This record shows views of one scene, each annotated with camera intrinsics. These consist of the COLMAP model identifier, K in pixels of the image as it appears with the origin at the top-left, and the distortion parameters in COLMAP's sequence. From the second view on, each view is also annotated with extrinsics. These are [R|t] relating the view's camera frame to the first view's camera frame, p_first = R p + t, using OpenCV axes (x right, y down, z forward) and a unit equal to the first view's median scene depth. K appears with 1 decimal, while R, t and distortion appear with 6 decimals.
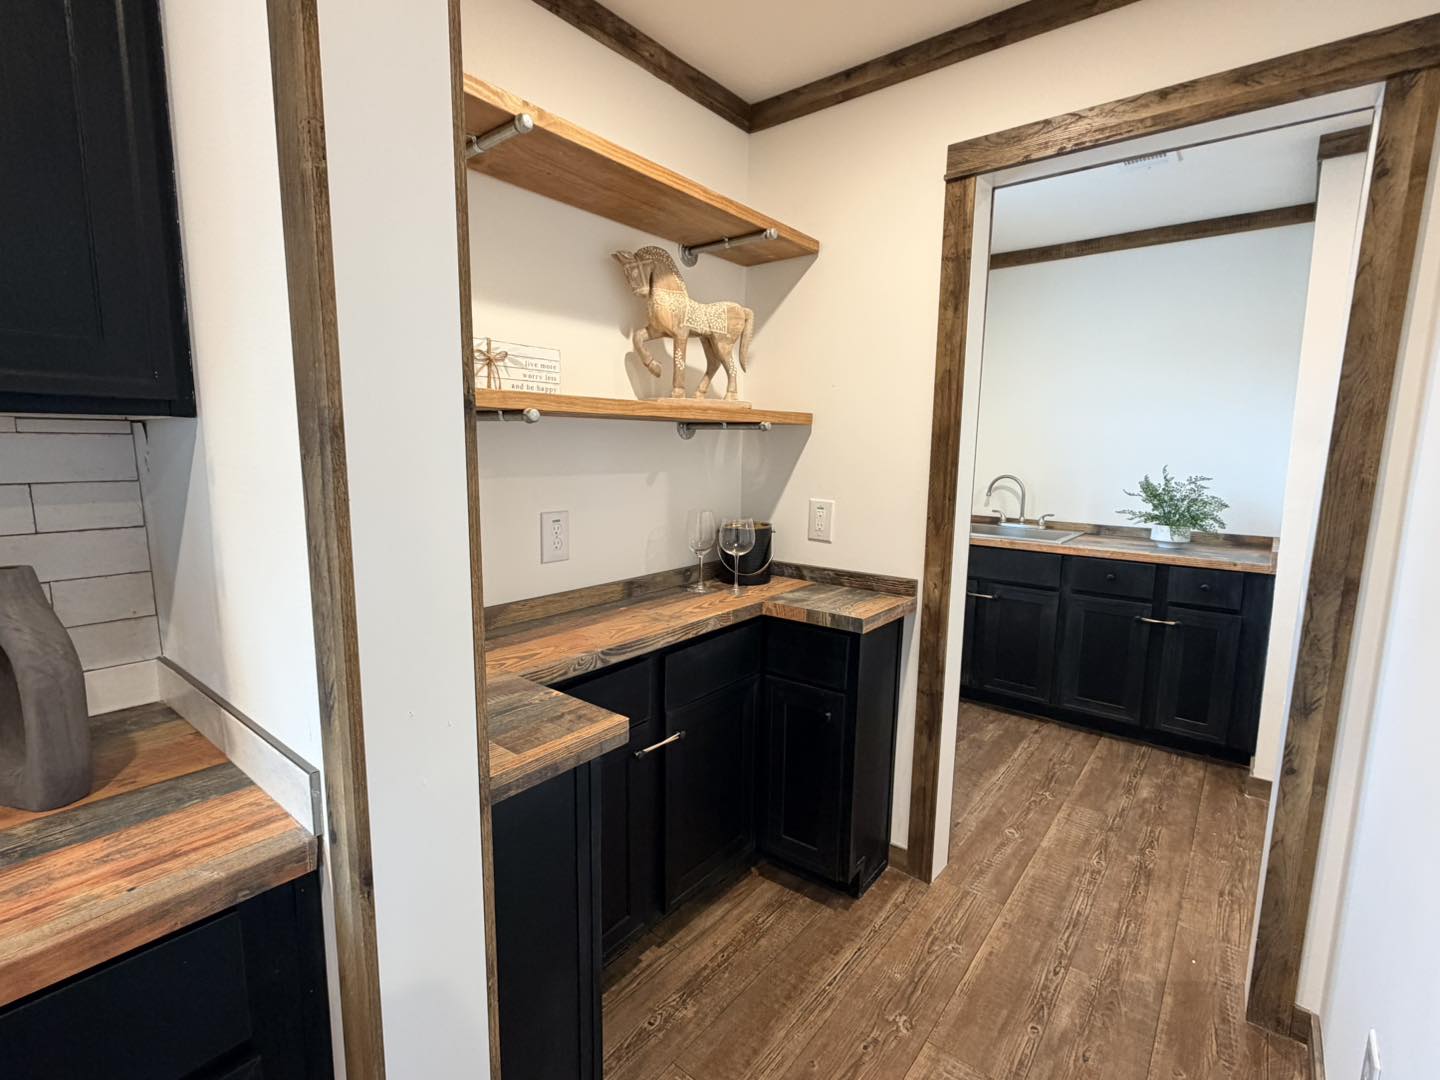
lens RADIAL K [[673.8, 0, 715.2], [0, 673.8, 542.9], [0, 0, 1]] dist [-0.000325, -0.000181]
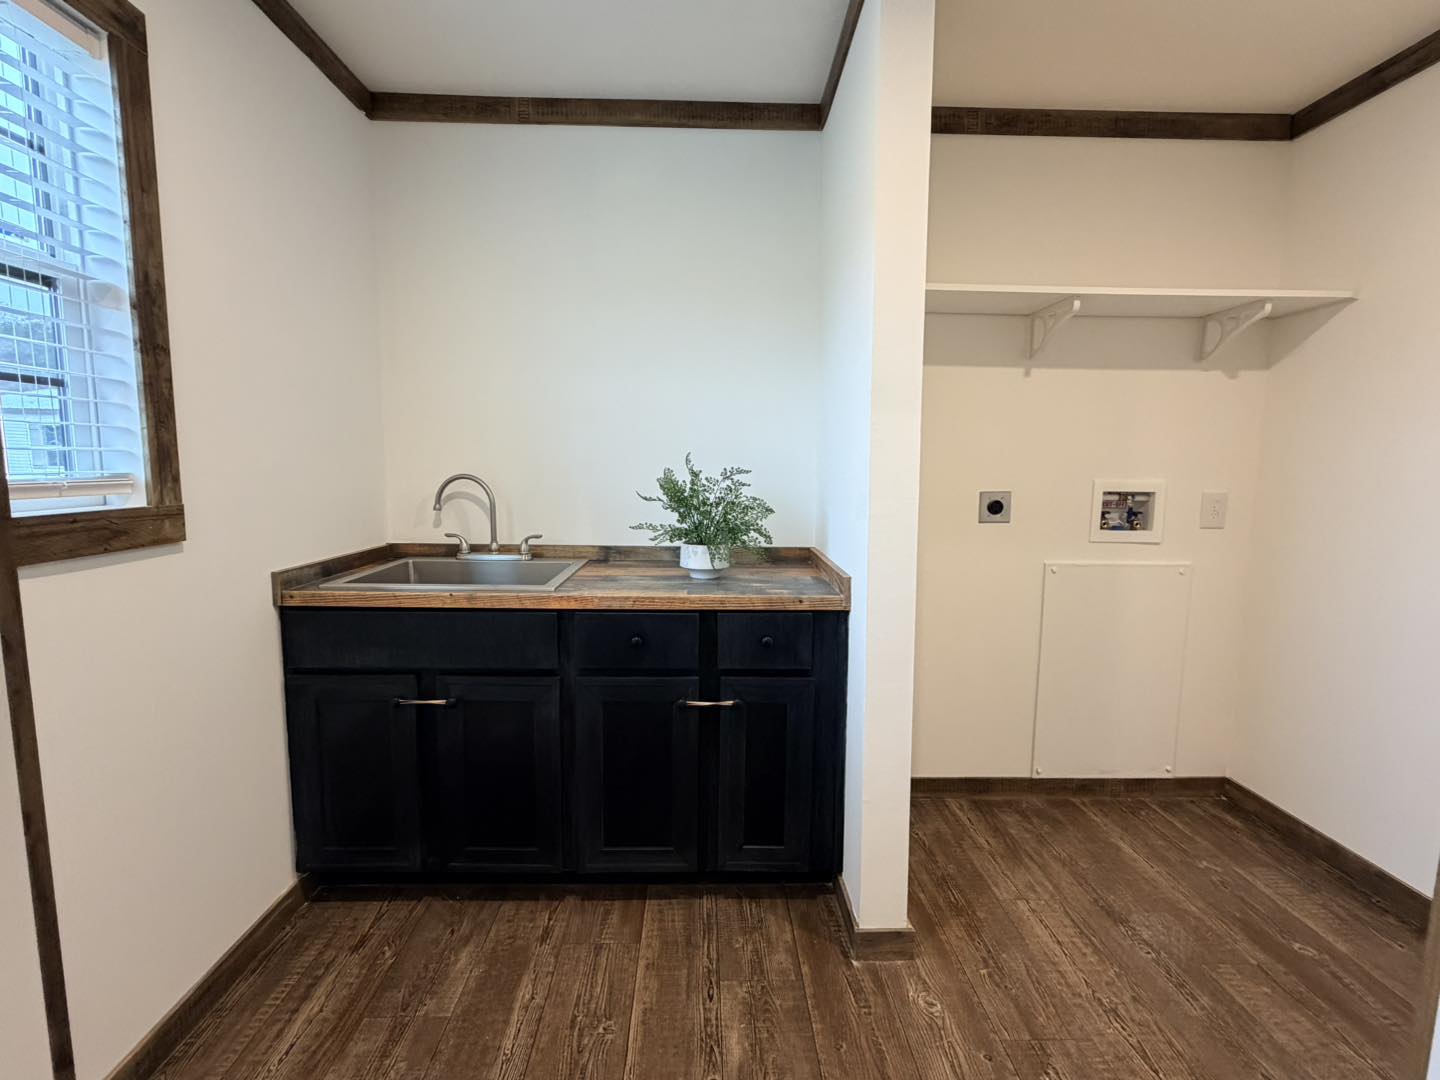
lens RADIAL K [[673.8, 0, 715.2], [0, 673.8, 542.9], [0, 0, 1]] dist [-0.000325, -0.000181]
pose [[0.764114, -0.081492, 0.639913, 0.264311], [0.088679, 0.995840, 0.020929, -0.039636], [-0.638957, 0.040754, 0.768162, 0.489723]]
